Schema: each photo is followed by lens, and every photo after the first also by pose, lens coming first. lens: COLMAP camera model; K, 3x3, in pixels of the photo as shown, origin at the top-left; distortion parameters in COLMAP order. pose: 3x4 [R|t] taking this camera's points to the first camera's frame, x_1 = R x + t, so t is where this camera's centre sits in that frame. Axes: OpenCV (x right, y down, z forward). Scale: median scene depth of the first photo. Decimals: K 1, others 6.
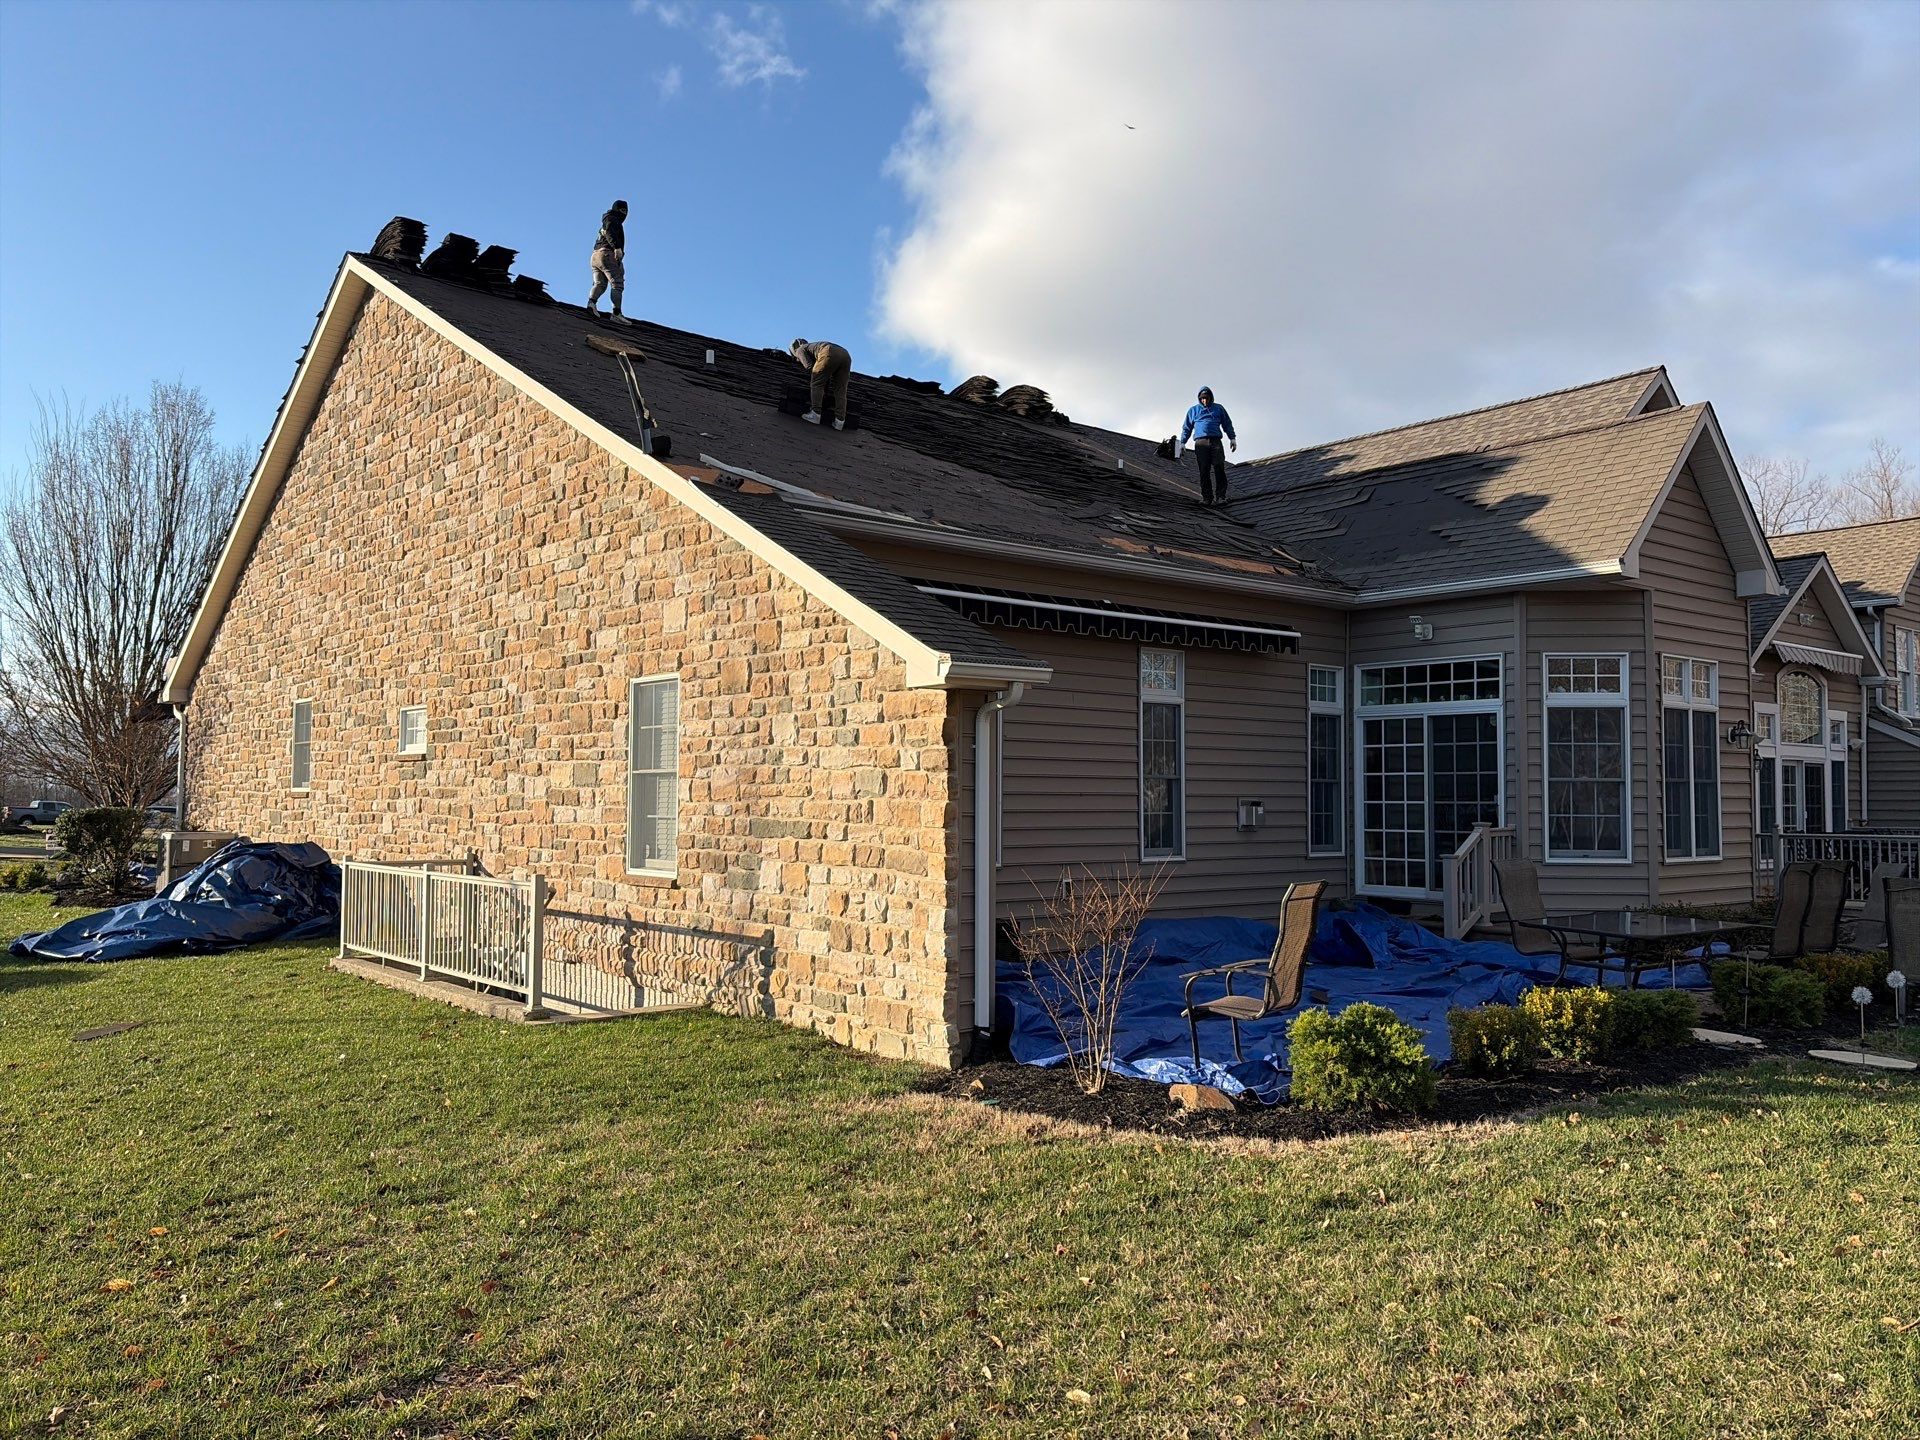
lens RADIAL K [[1417.2, 0, 960.0], [0, 1417.2, 720.0], [0, 0, 1]] dist [0.006333, 0.000586]
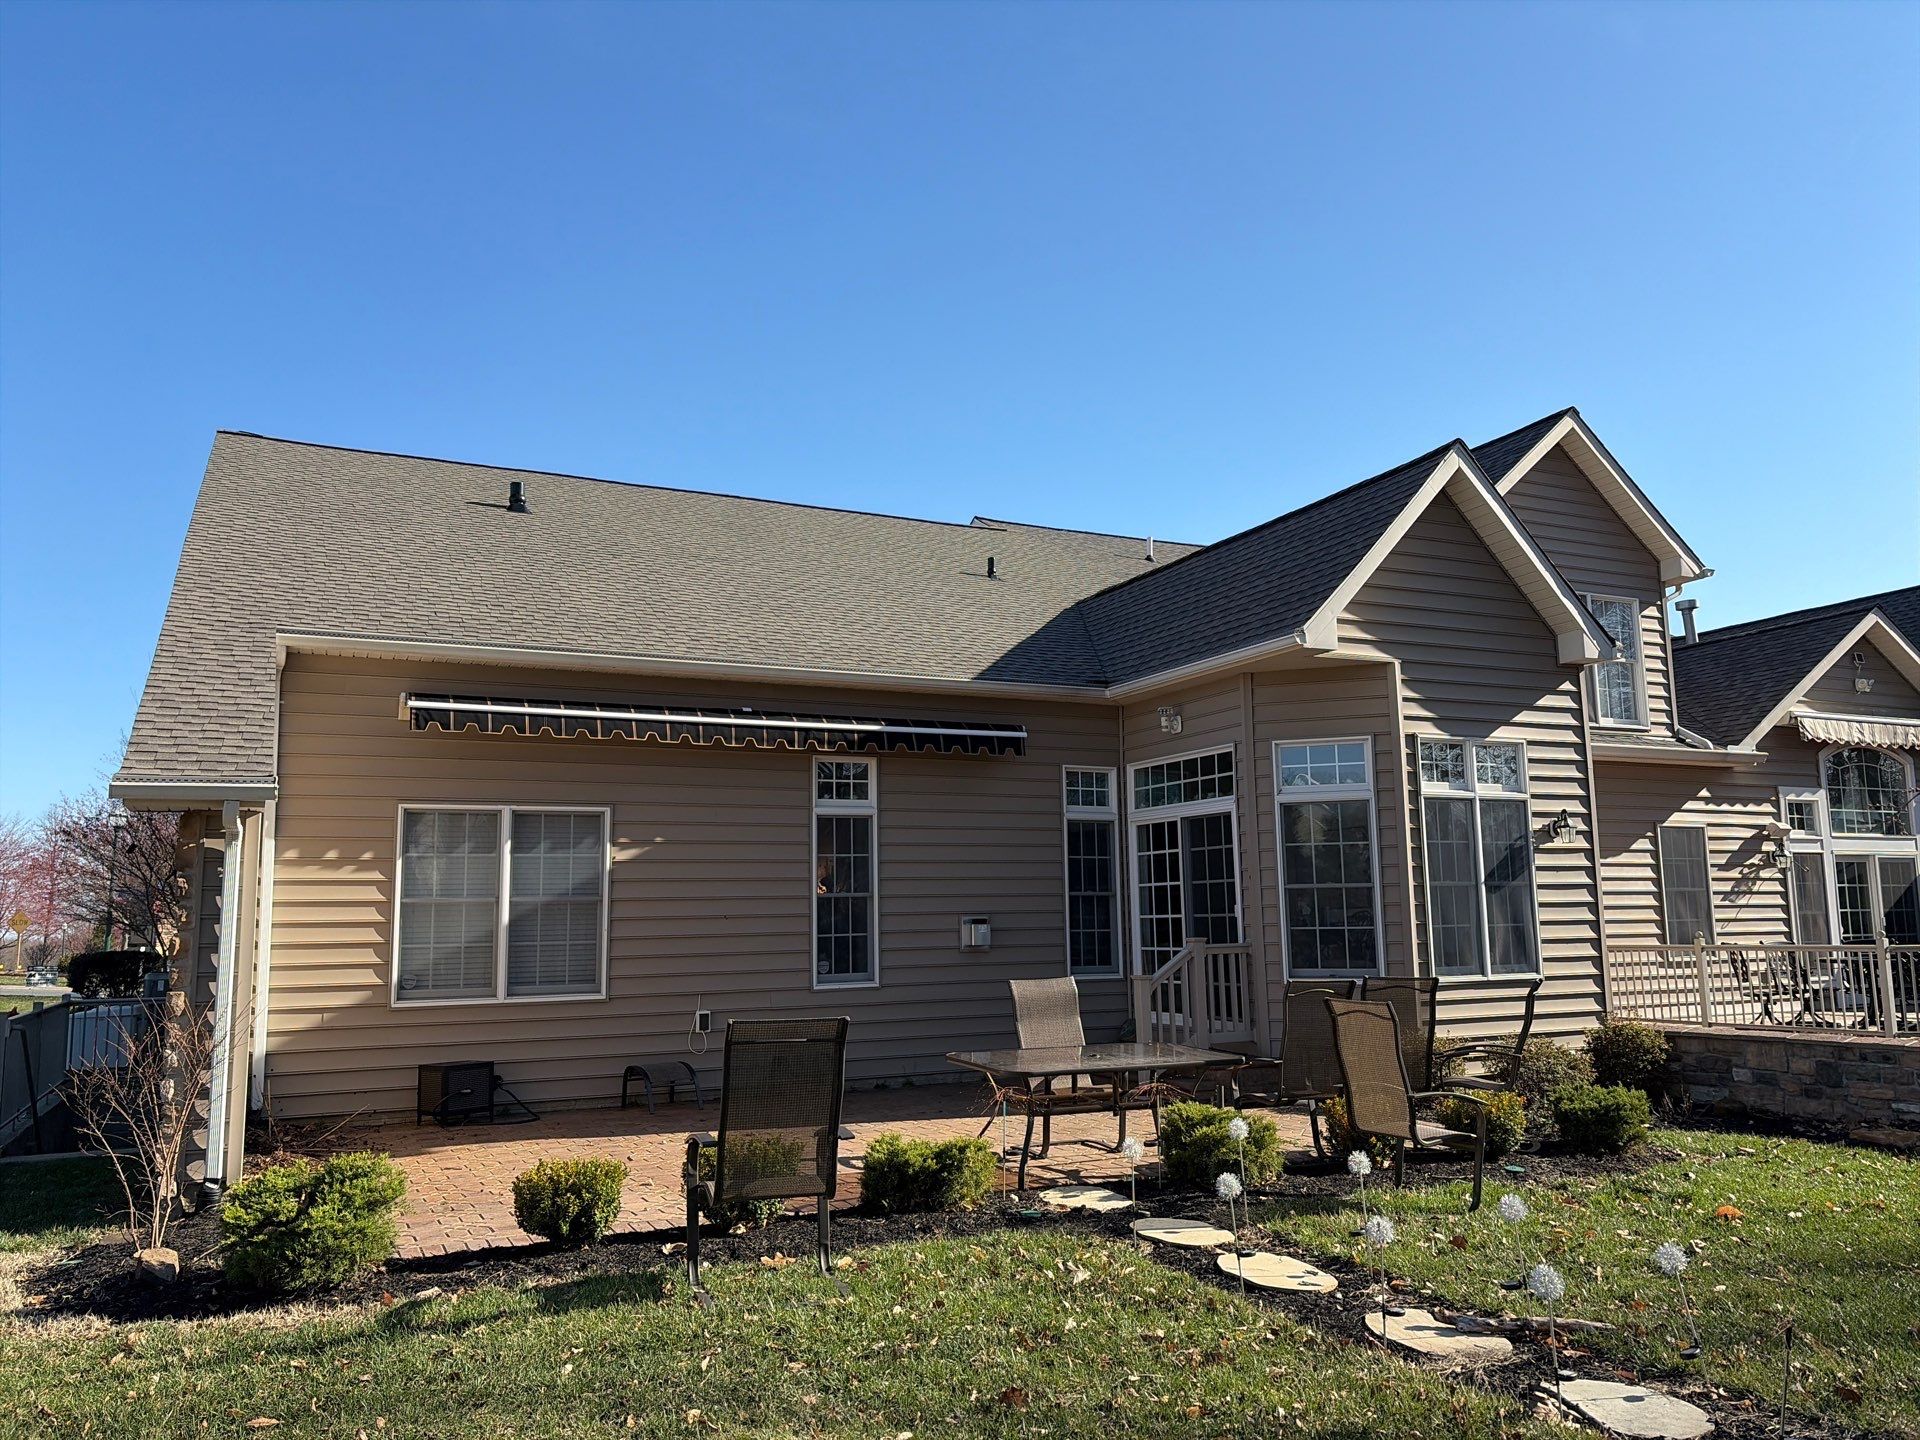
lens RADIAL K [[1417.2, 0, 960.0], [0, 1417.2, 720.0], [0, 0, 1]] dist [0.006333, 0.000586]
pose [[0.971908, -0.052183, -0.229502, 0.414265], [0.032118, 0.995395, -0.090315, 0.012042], [0.233158, 0.080407, 0.969109, 0.102628]]
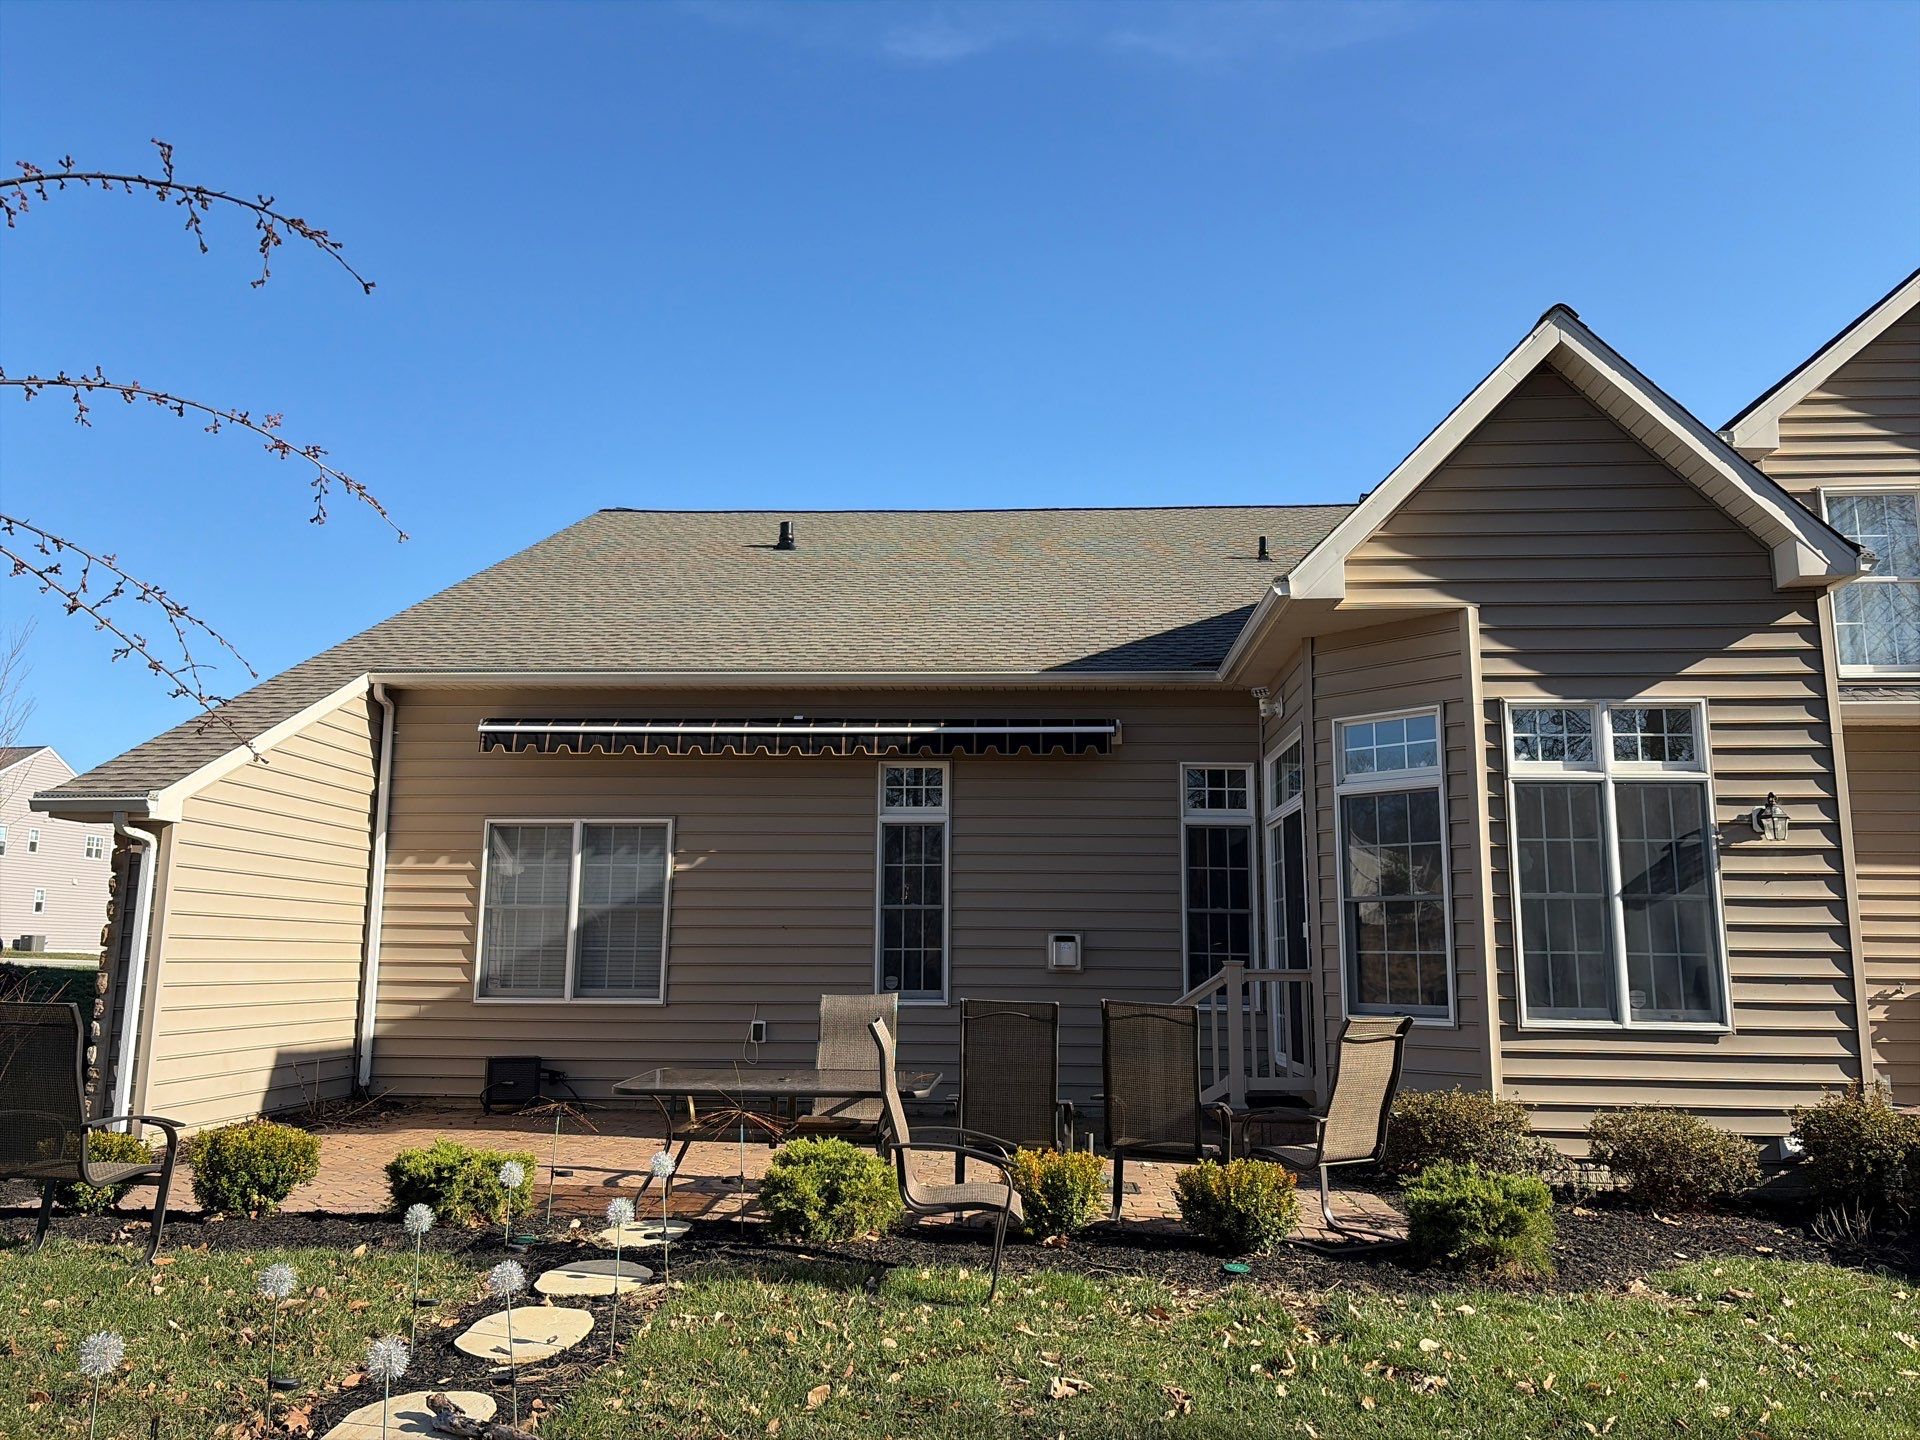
lens RADIAL K [[1399.3, 0, 960.0], [0, 1399.3, 720.0], [0, 0, 1]] dist [0.009861, 0.002693]
pose [[0.738170, -0.109710, -0.665634, 0.721930], [0.029298, 0.990970, -0.130842, 0.038090], [0.673978, 0.077082, 0.734719, 0.352569]]
